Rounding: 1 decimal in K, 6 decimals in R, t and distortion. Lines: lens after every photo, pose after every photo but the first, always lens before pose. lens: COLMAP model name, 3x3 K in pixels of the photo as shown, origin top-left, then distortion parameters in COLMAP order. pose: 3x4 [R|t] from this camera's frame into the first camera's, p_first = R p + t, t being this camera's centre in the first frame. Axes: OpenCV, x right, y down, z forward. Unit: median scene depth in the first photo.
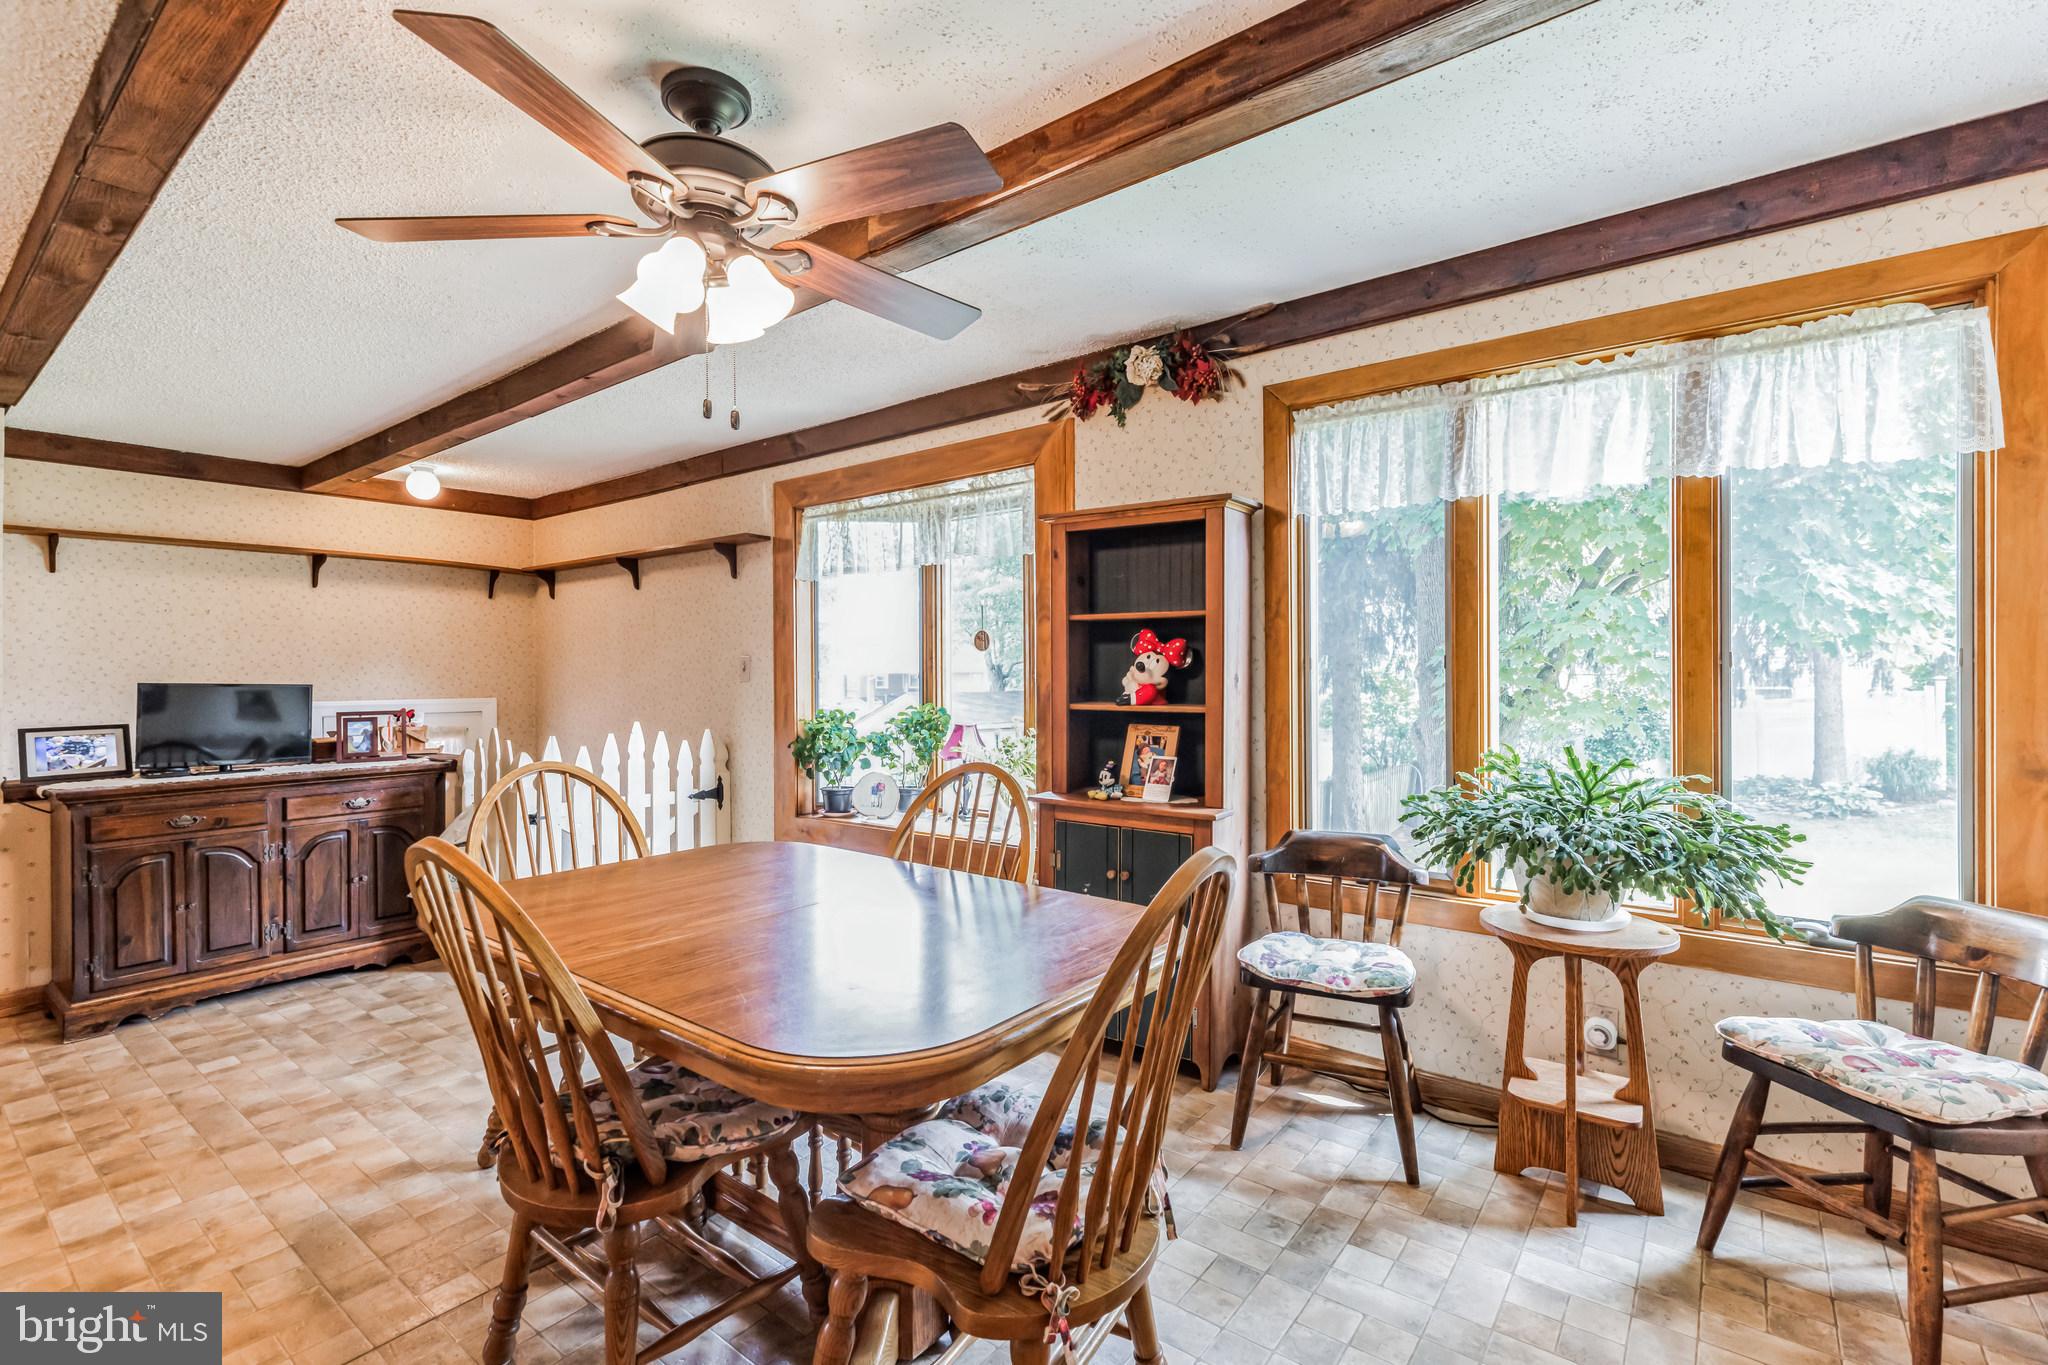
lens RADIAL K [[938.8, 0, 1020.7], [0, 938.8, 670.0], [0, 0, 1]] dist [0.004124, 0.000635]
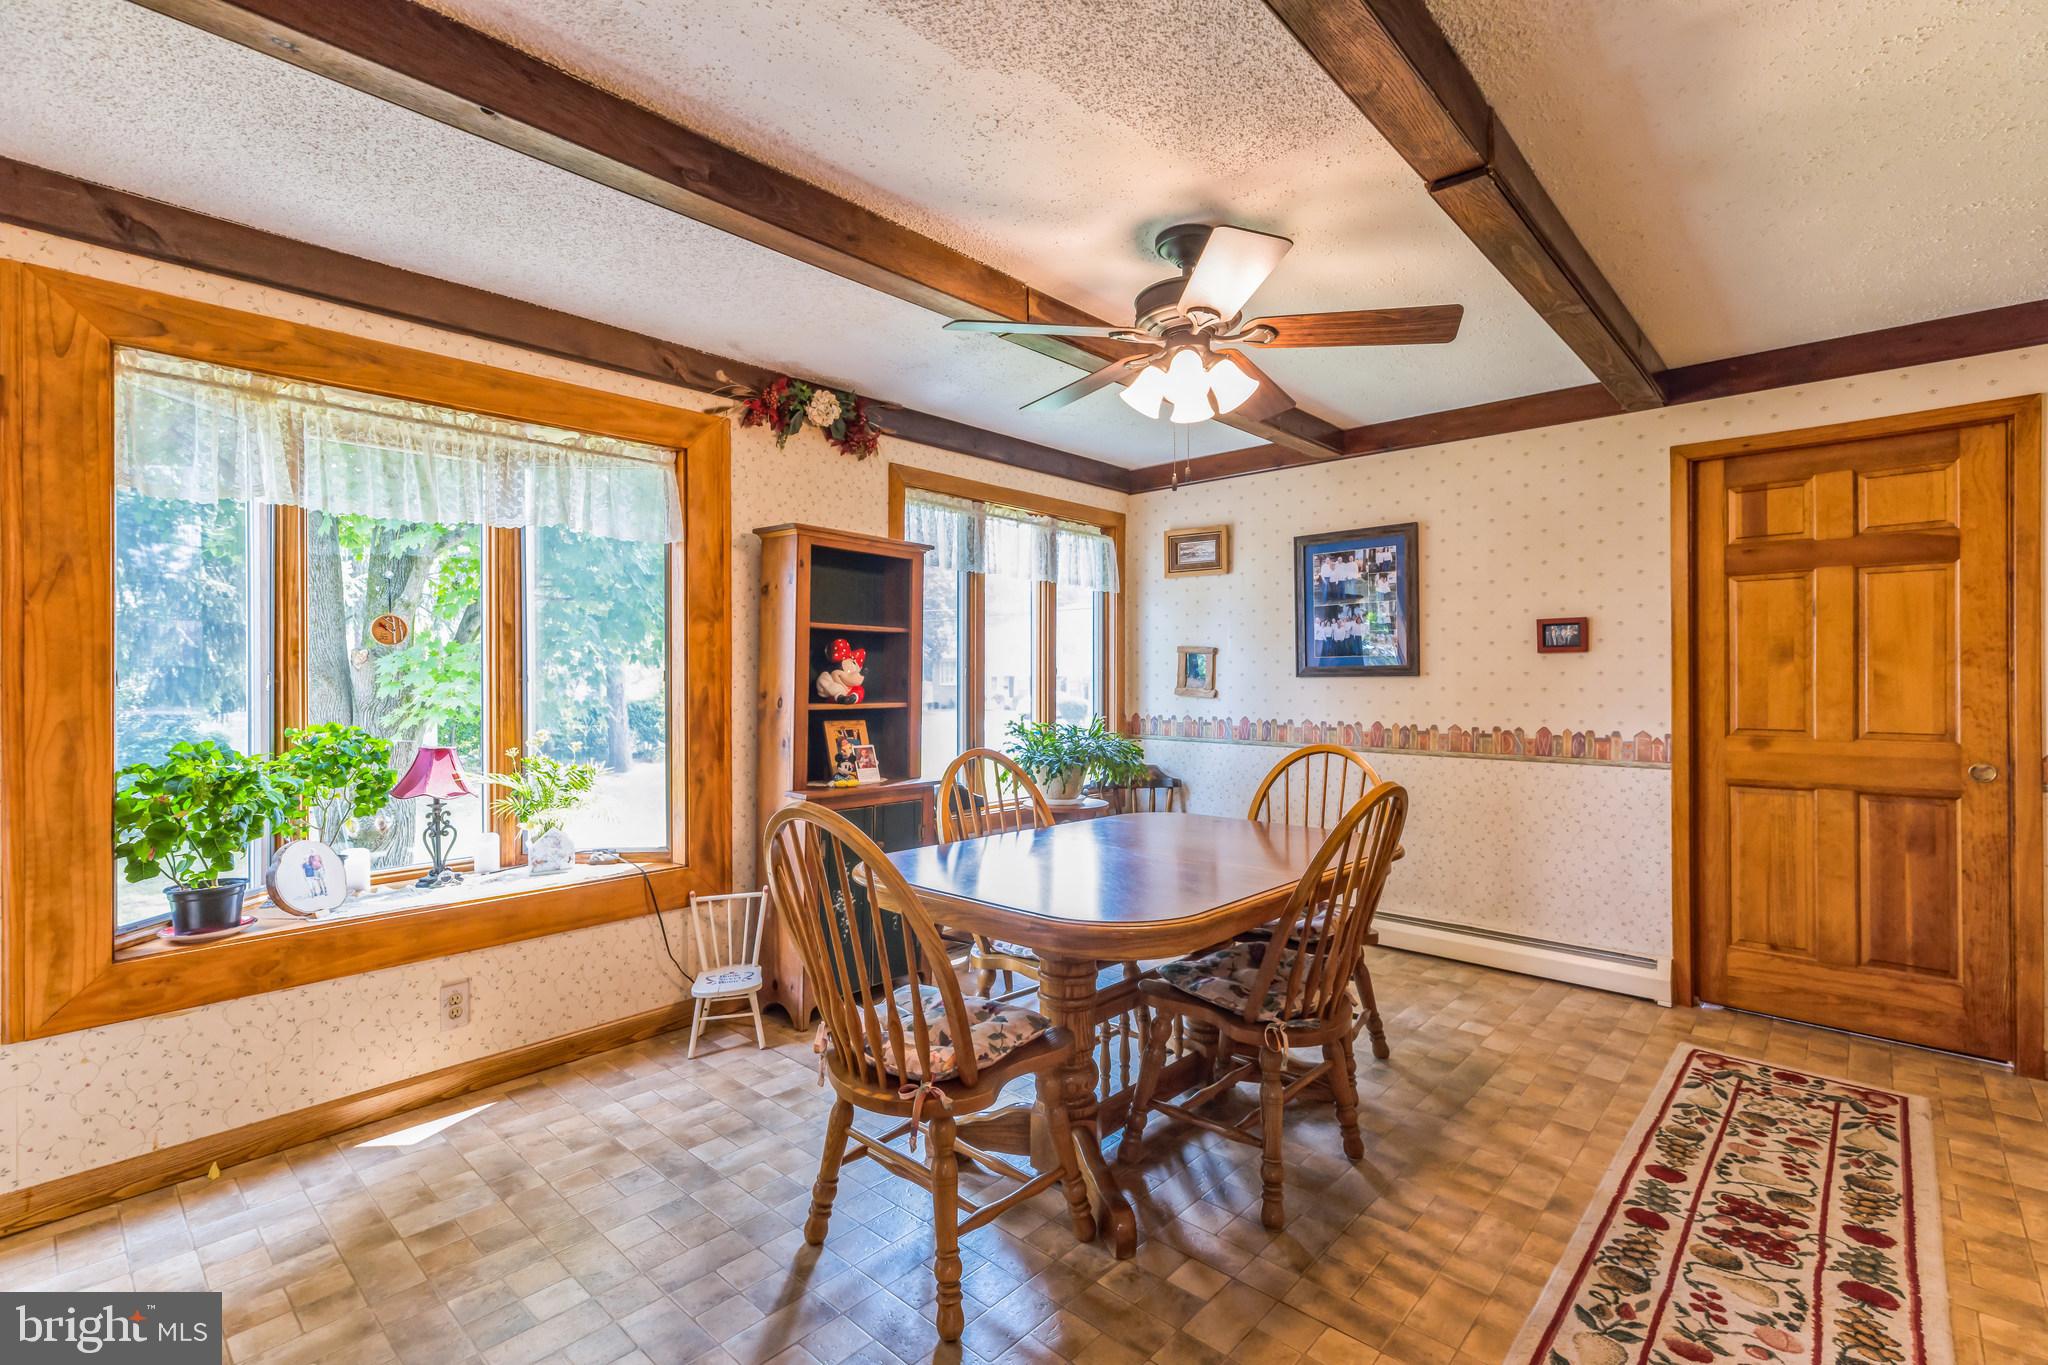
lens RADIAL K [[938.8, 0, 1020.3], [0, 938.8, 686.7], [0, 0, 1]] dist [0.004124, 0.000635]
pose [[0.074600, 0.002099, 0.997211, -0.997148], [0.005772, 0.999980, -0.002537, 0.019477], [-0.997197, 0.005945, 0.074587, 0.681649]]
